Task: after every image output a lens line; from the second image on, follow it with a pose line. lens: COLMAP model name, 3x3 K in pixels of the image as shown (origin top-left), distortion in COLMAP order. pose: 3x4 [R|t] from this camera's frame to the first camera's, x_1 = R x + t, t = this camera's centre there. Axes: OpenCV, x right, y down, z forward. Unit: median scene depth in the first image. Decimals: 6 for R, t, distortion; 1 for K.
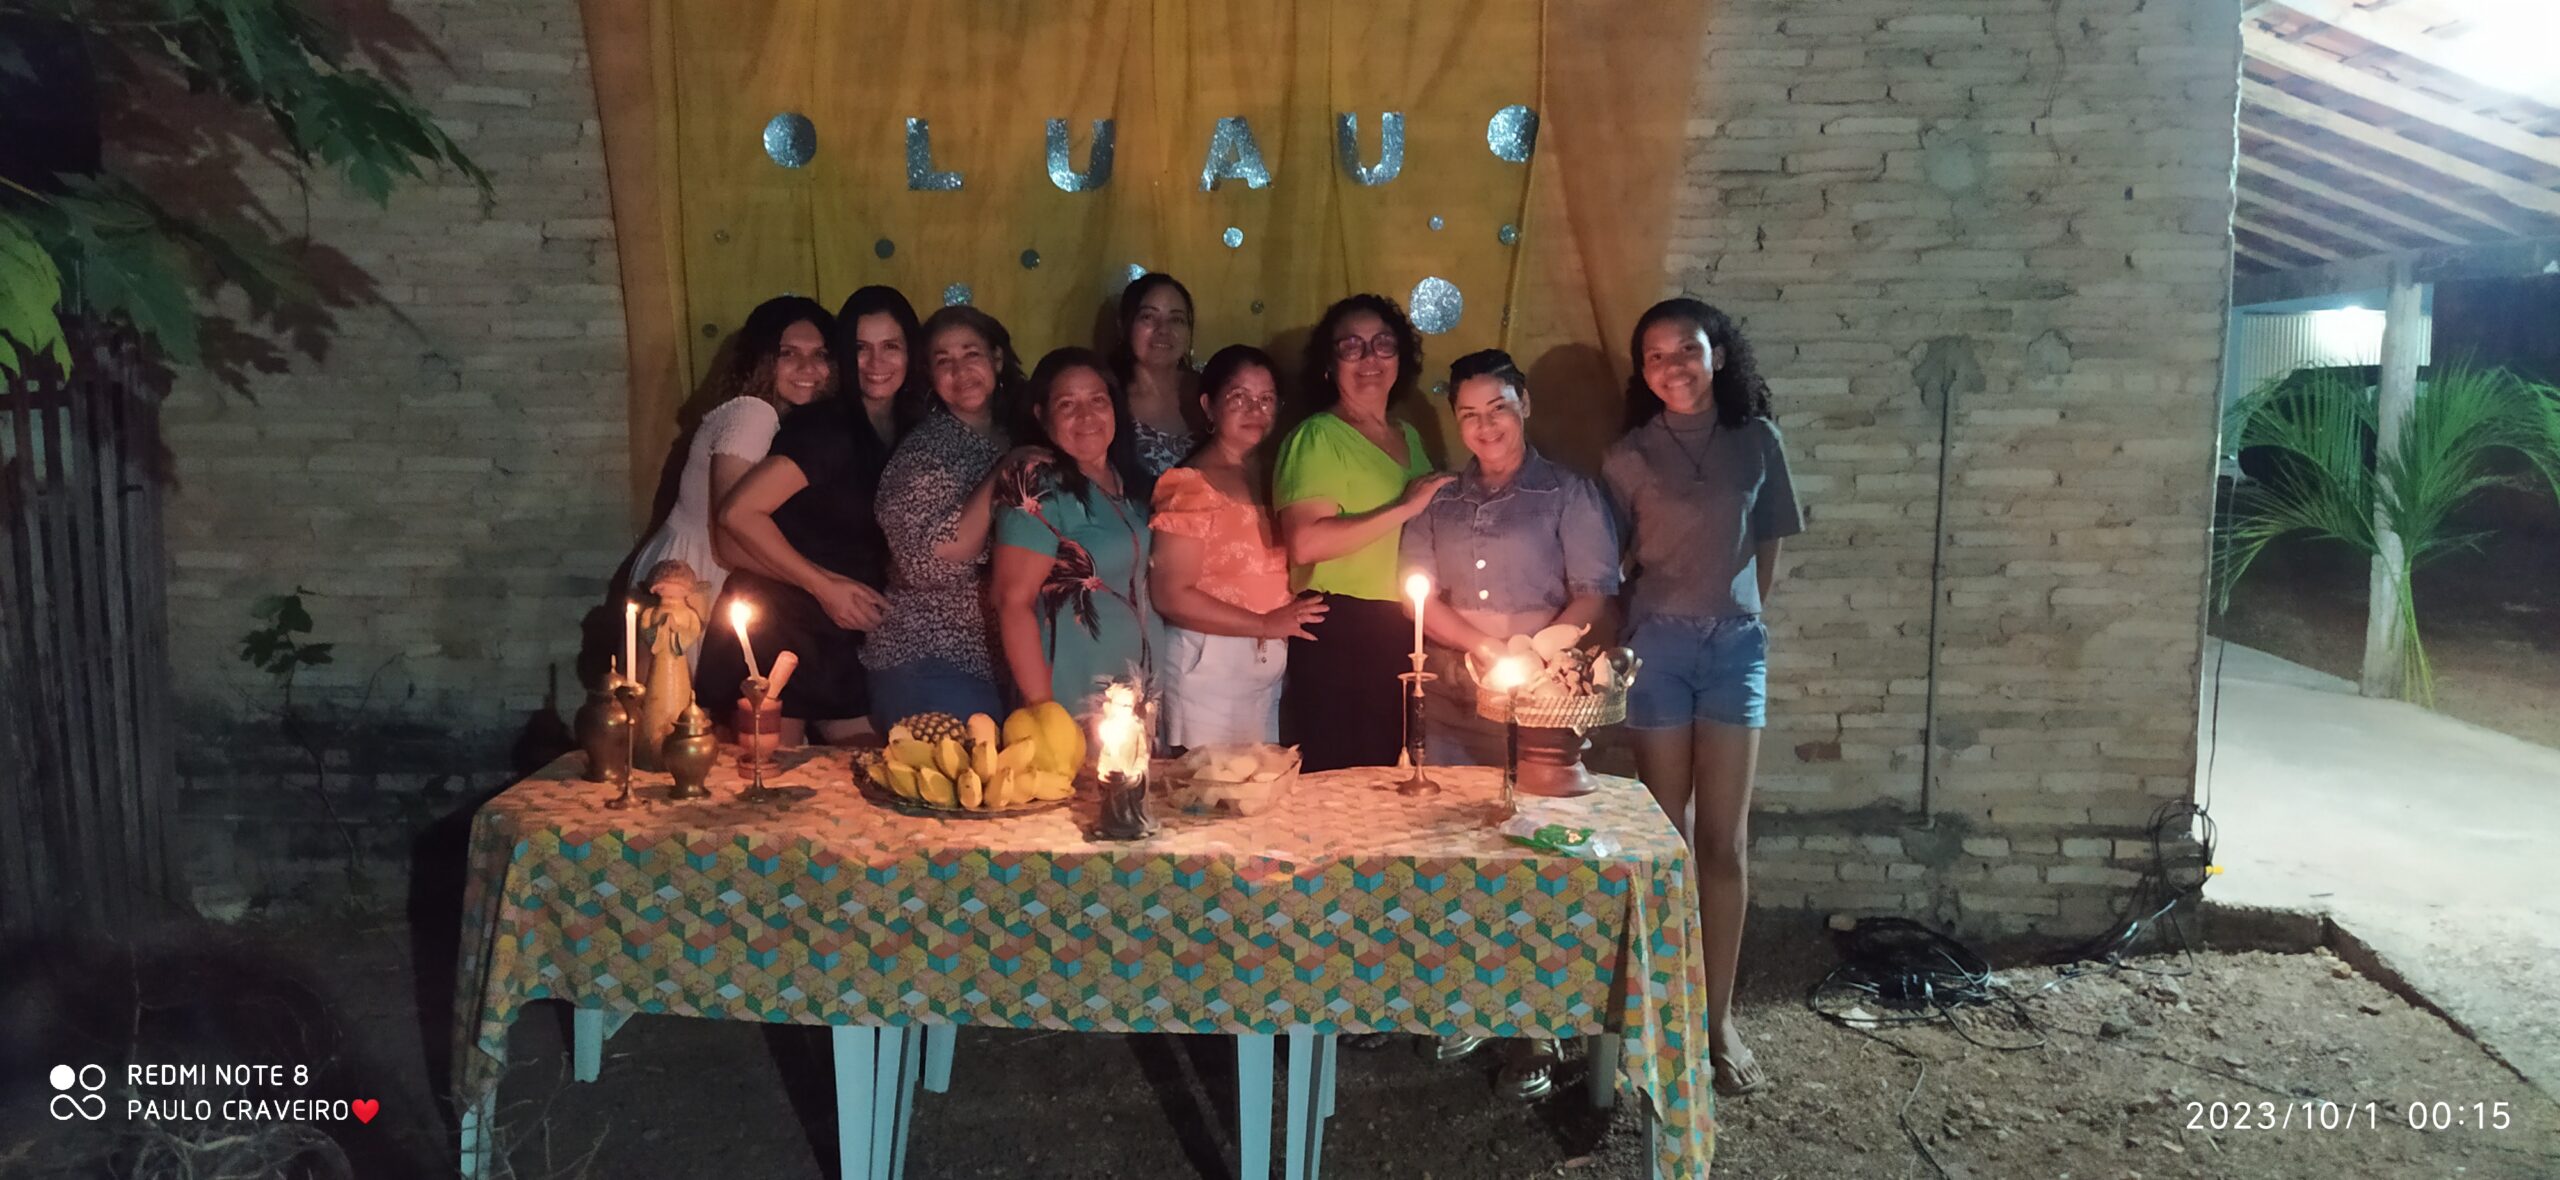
lens RADIAL K [[1760.7, 0, 1281.5], [0, 1760.7, 548.7], [0, 0, 1]] dist [0.005515, -0.002877]
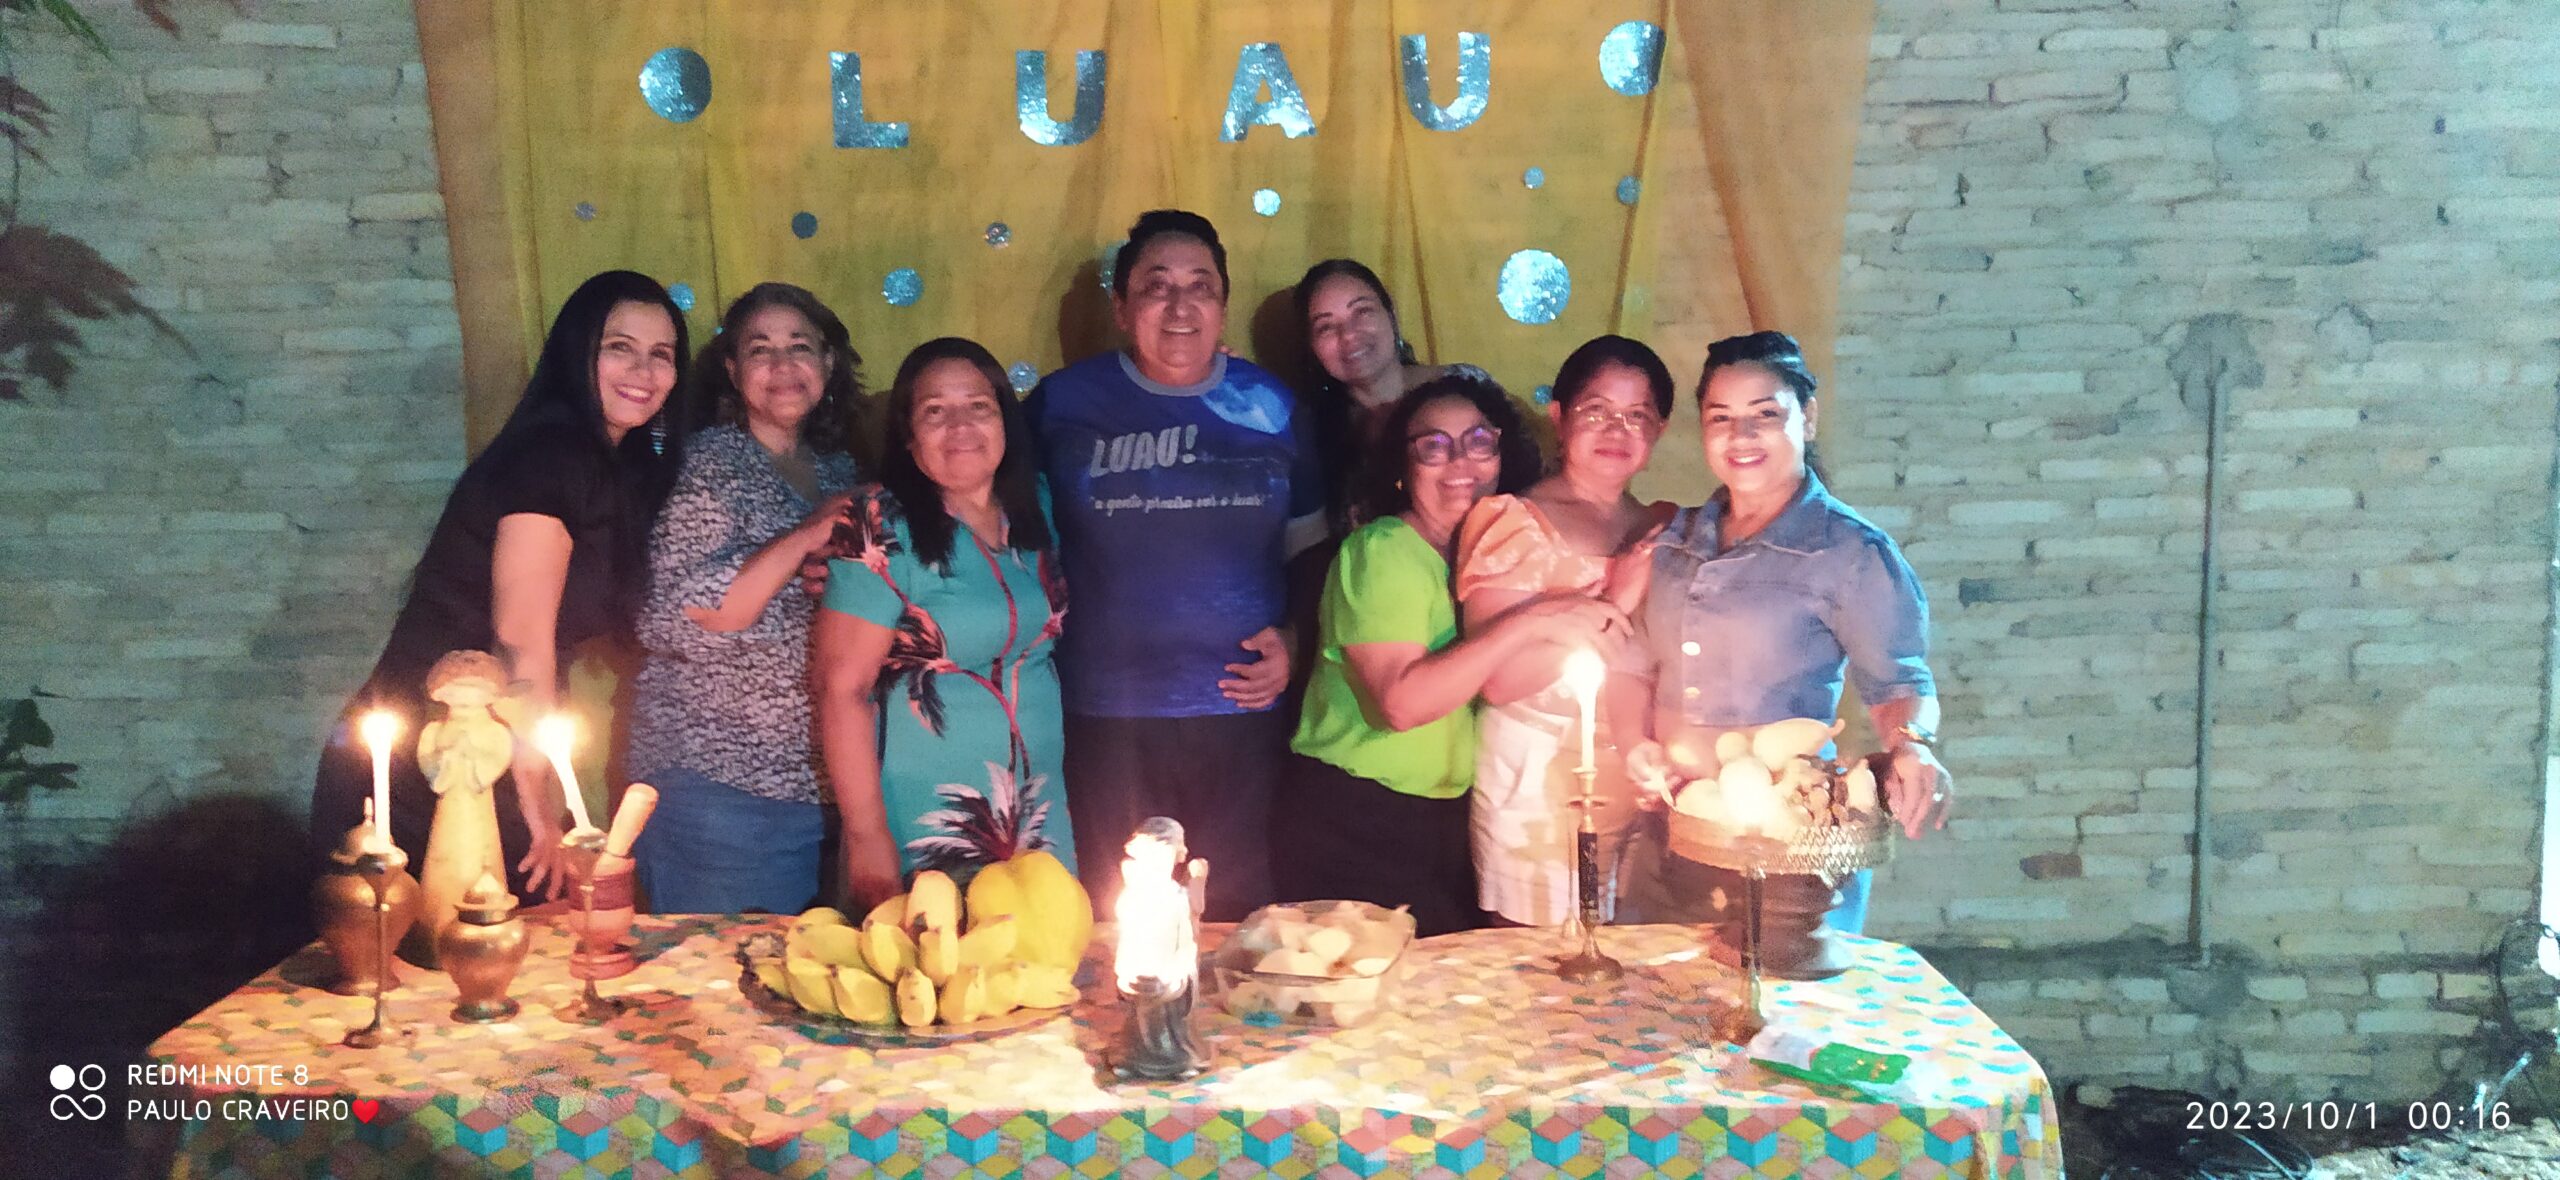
lens RADIAL K [[1760.7, 0, 1281.5], [0, 1760.7, 548.7], [0, 0, 1]] dist [0.005515, -0.002877]
pose [[0.999671, -0.019180, 0.017037, -0.036788], [0.019700, 0.999329, -0.030892, -0.004240], [-0.016433, 0.031217, 0.999378, 0.250252]]
